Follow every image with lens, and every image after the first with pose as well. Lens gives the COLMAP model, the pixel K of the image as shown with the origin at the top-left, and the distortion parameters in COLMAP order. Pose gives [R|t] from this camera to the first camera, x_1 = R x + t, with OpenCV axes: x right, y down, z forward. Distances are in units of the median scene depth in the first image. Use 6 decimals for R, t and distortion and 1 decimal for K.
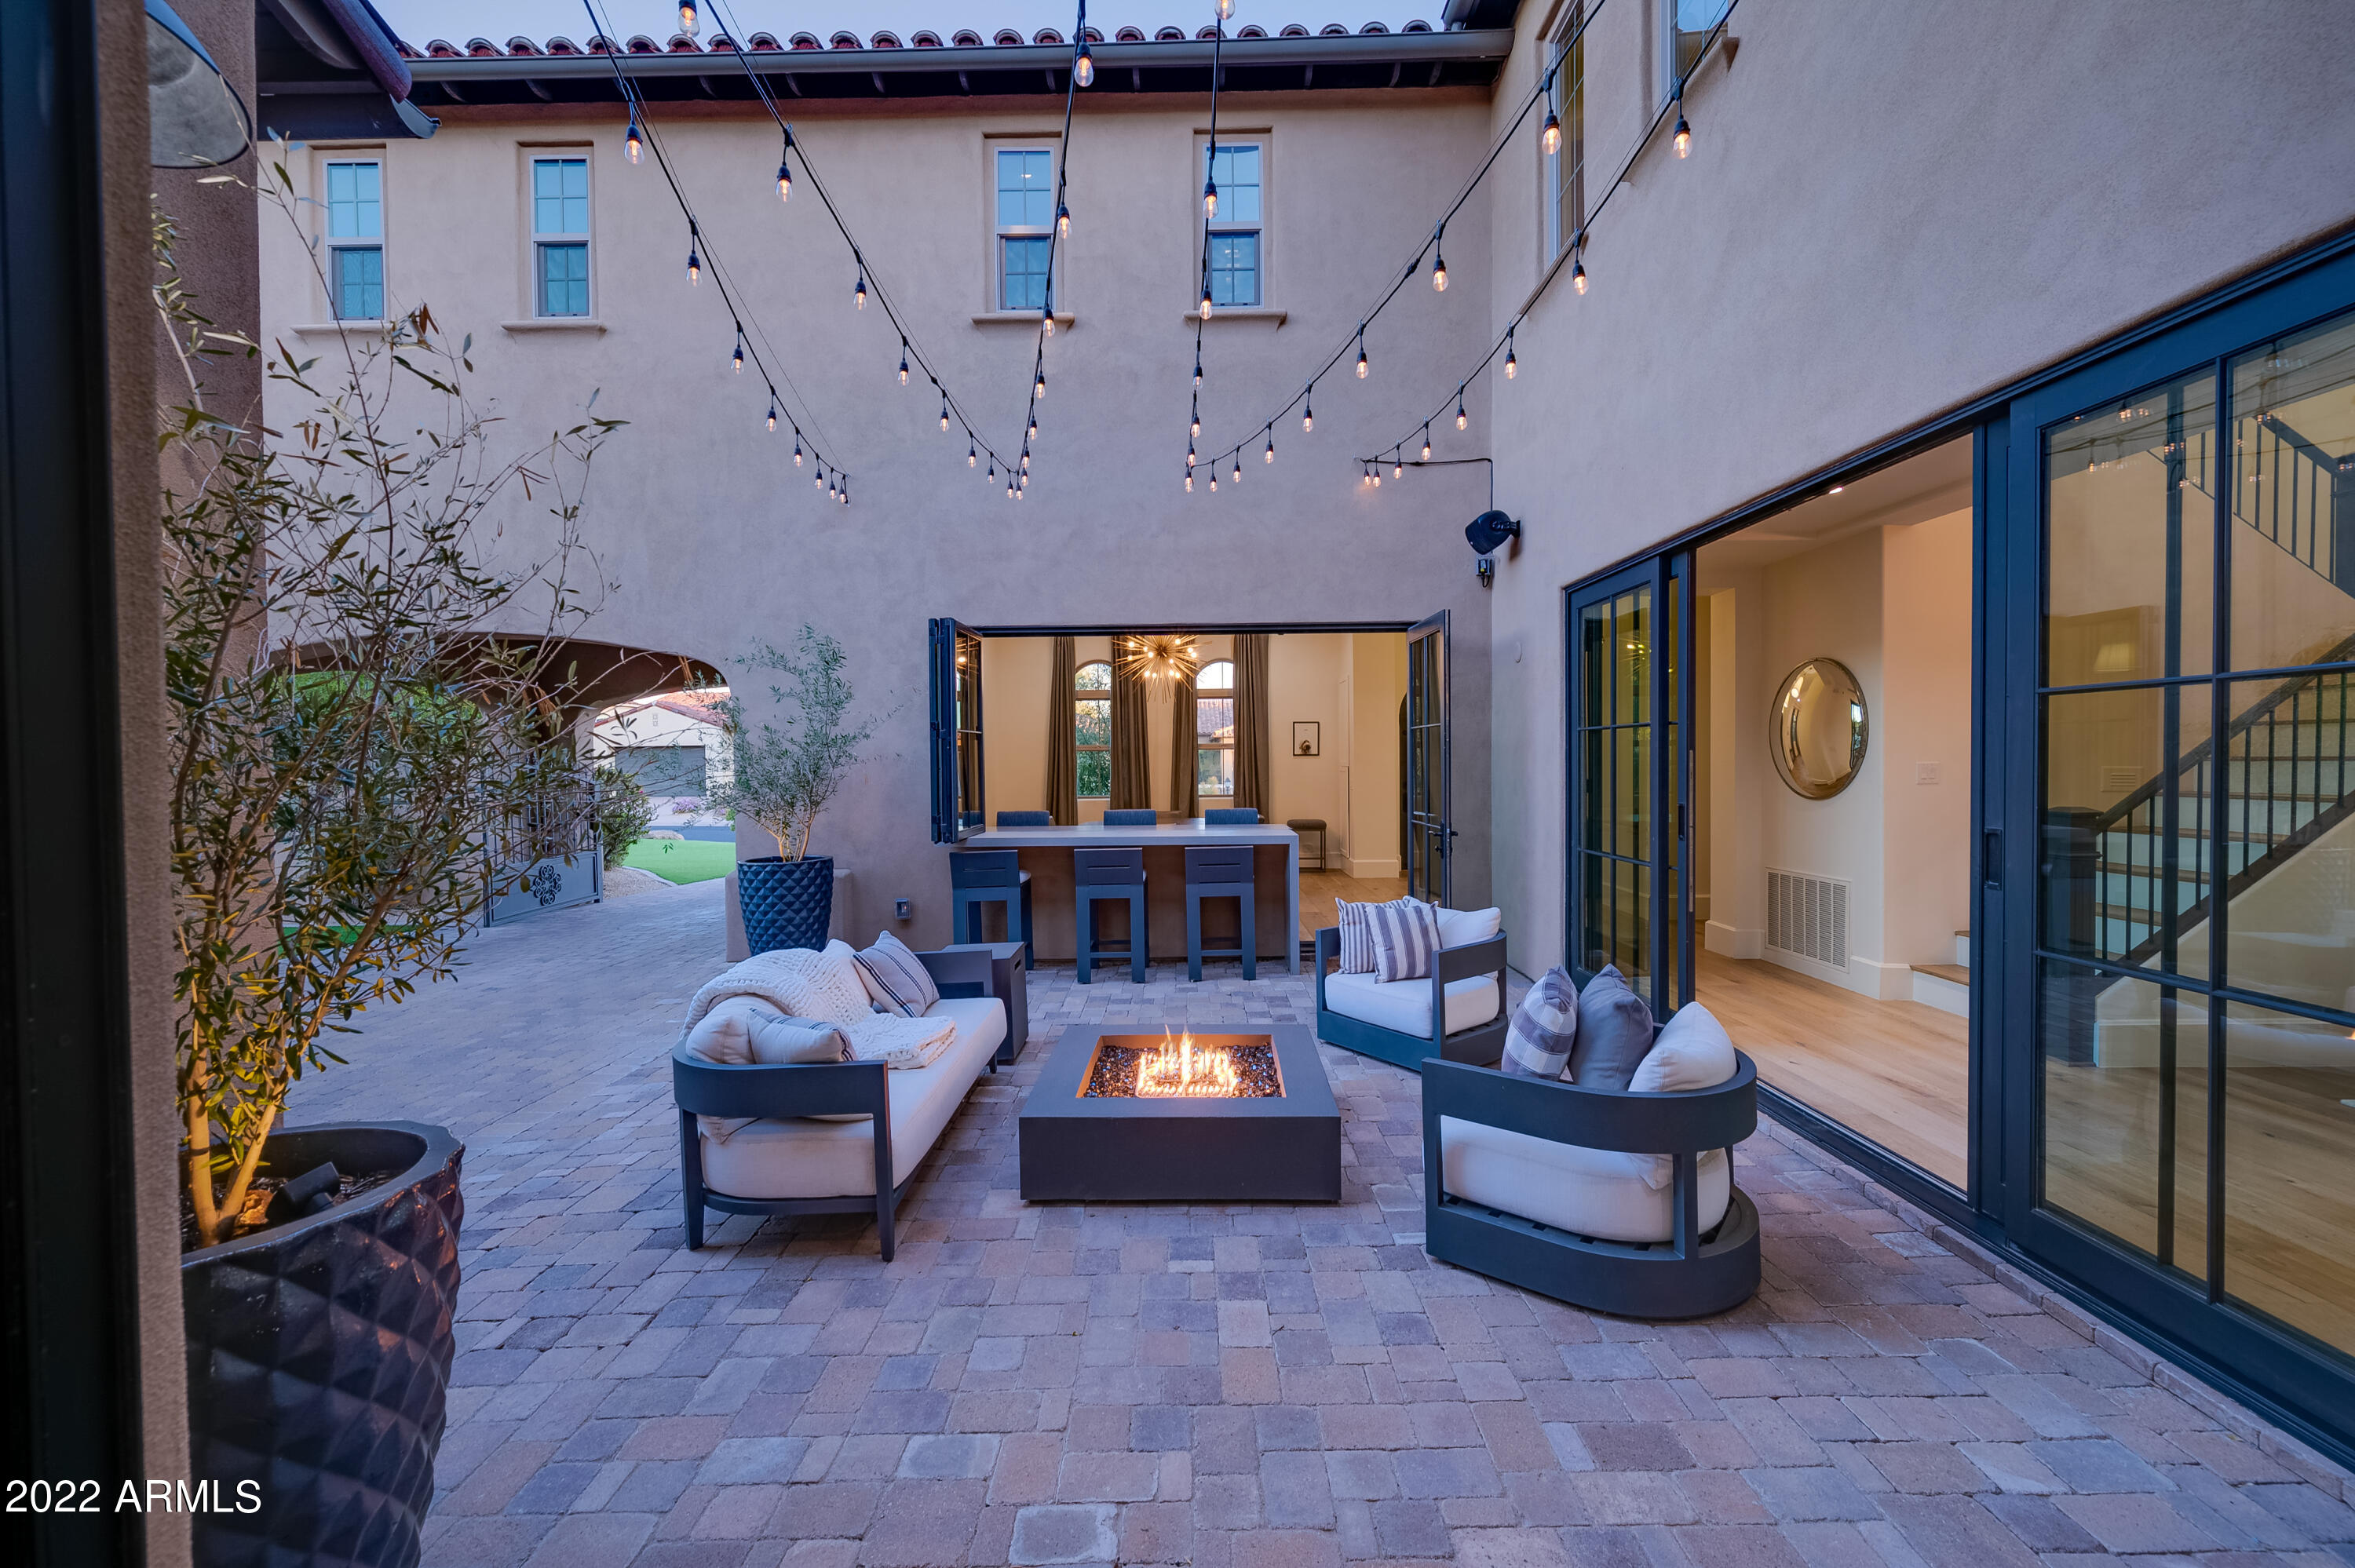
lens RADIAL K [[916.0, 0, 1177.5], [0, 916.0, 784.0], [0, 0, 1]] dist [-0.000882, -0.000128]
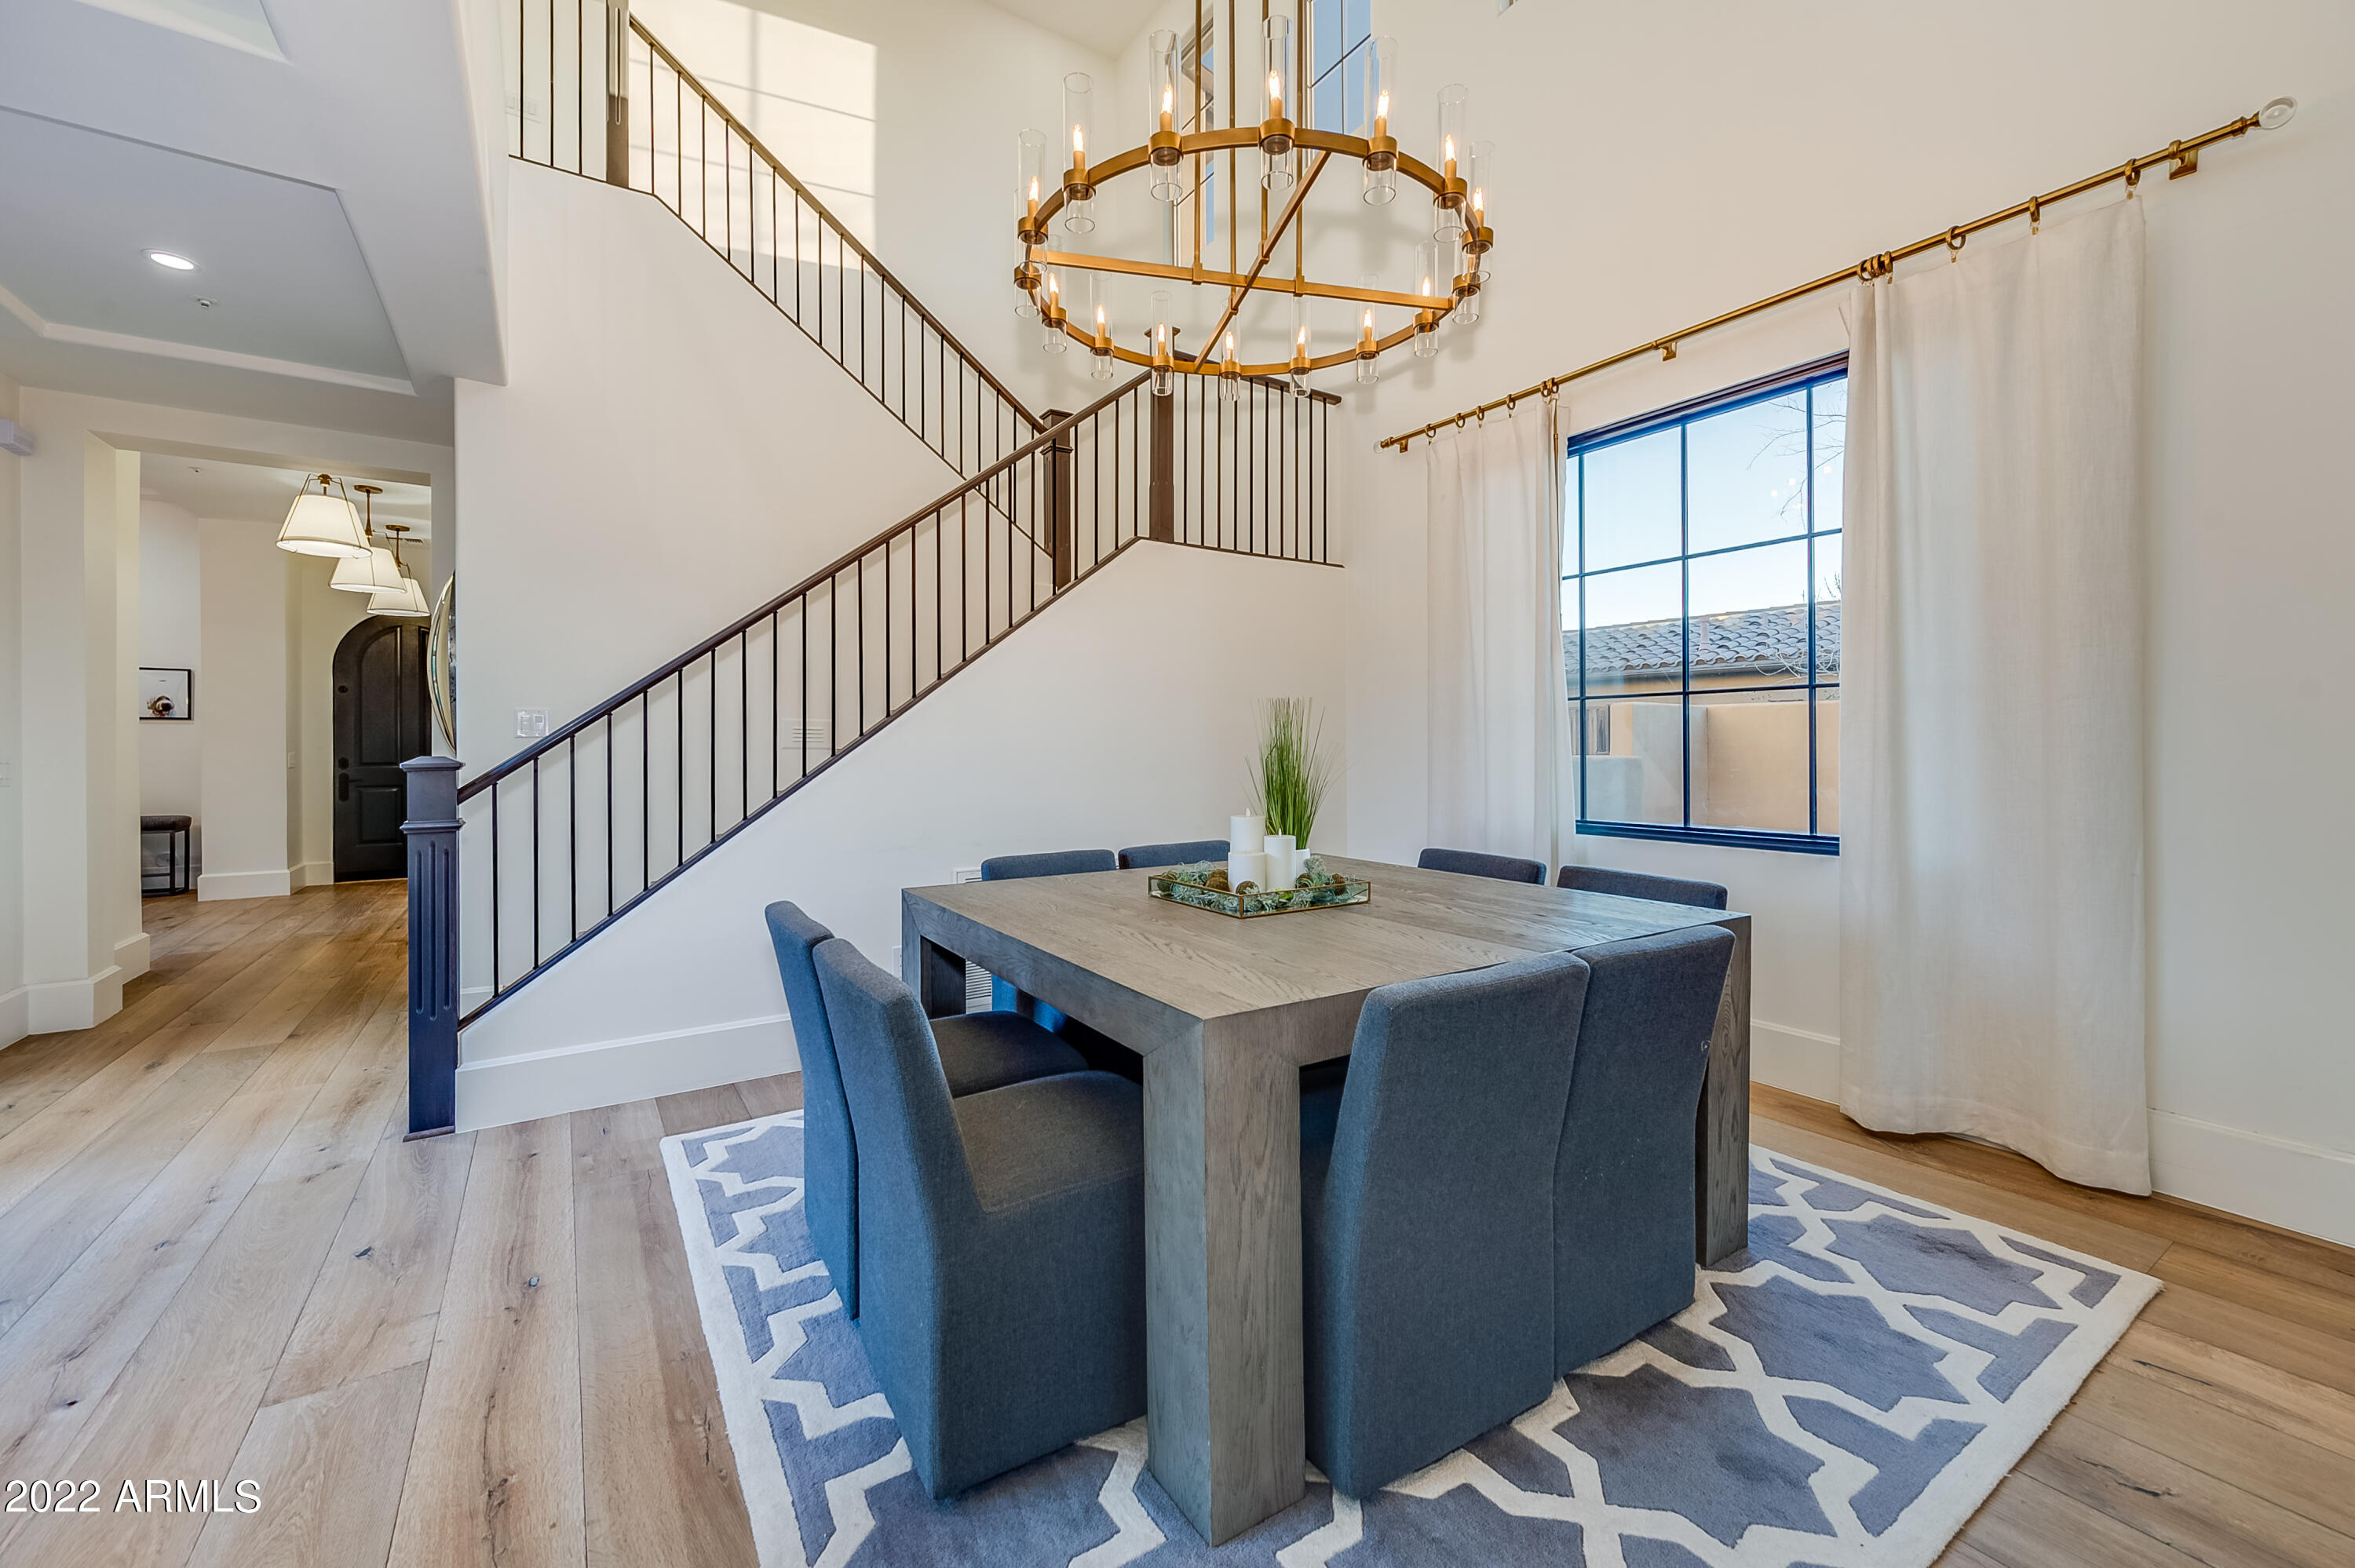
lens RADIAL K [[942.7, 0, 1174.9], [0, 942.7, 742.4], [0, 0, 1]] dist [0.000489, -0.000148]
pose [[0.831001, 0.004652, 0.556251, 0.728426], [0.013357, 0.999510, -0.028313, 0.028795], [-0.556110, 0.030958, 0.830532, 0.069271]]
